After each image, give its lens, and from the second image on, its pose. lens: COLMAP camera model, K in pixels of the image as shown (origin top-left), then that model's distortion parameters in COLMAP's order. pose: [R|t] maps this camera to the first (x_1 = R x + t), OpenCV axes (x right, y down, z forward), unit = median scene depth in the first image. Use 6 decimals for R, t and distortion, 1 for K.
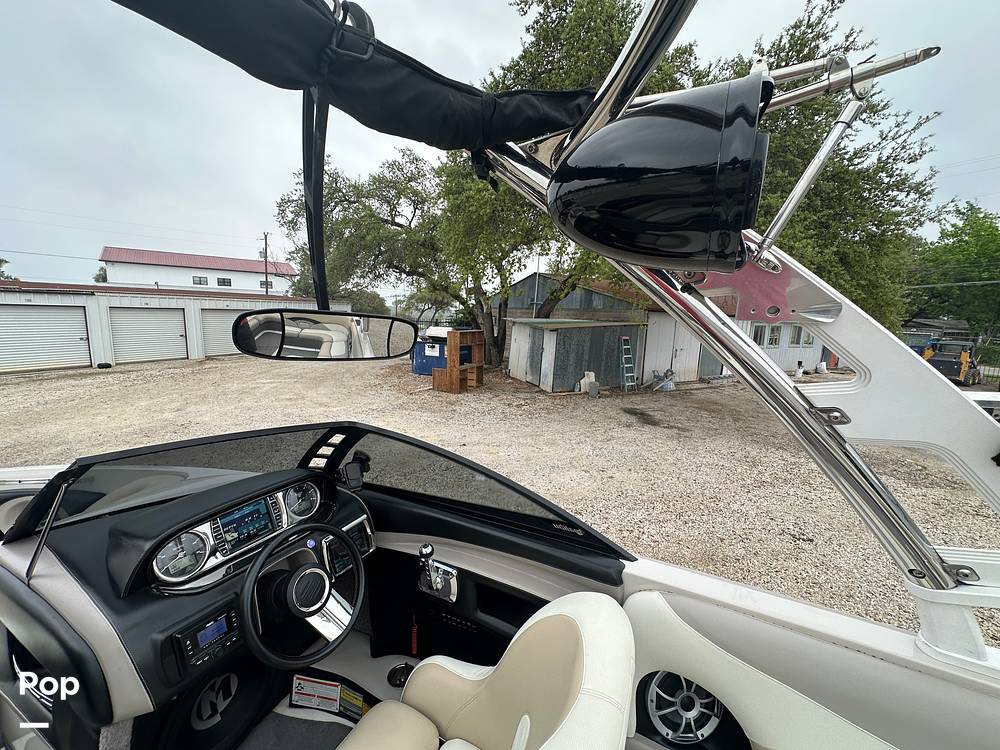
lens RADIAL K [[400.3, 0, 499.1], [0, 400.3, 374.6], [0, 0, 1]] dist [-0.000685, 0.000672]
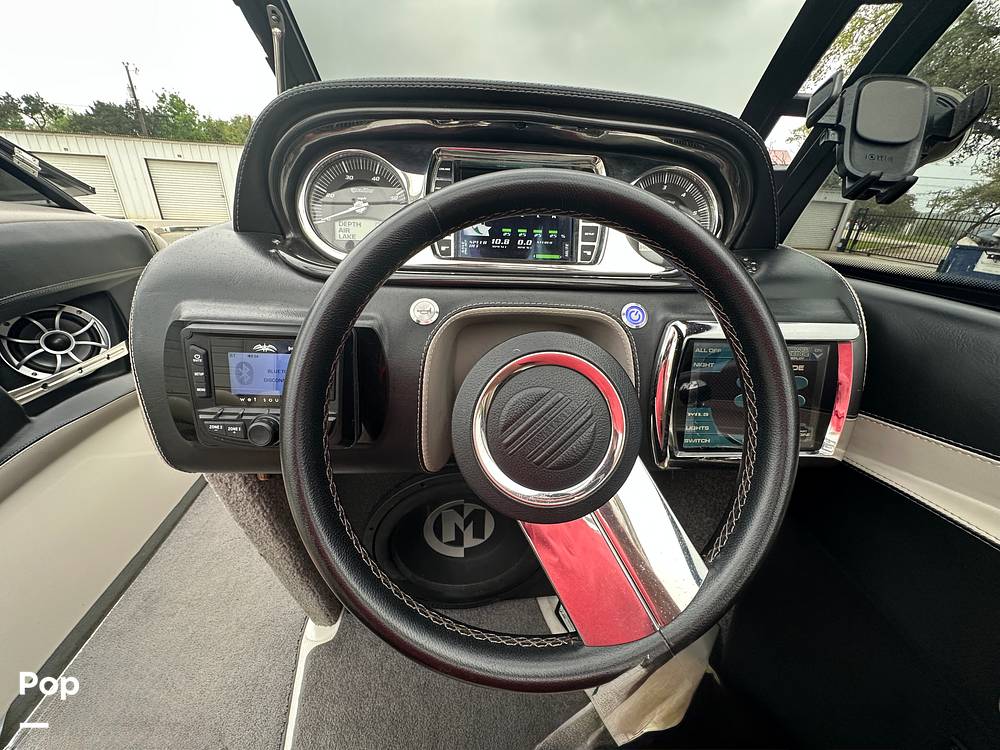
lens RADIAL K [[400.3, 0, 496.0], [0, 400.3, 378.0], [0, 0, 1]] dist [-0.000685, 0.000672]
pose [[0.511537, 0.351335, -0.784151, -0.108667], [-0.162761, 0.935685, 0.313053, 0.158721], [0.843705, -0.032509, 0.535822, 0.303321]]
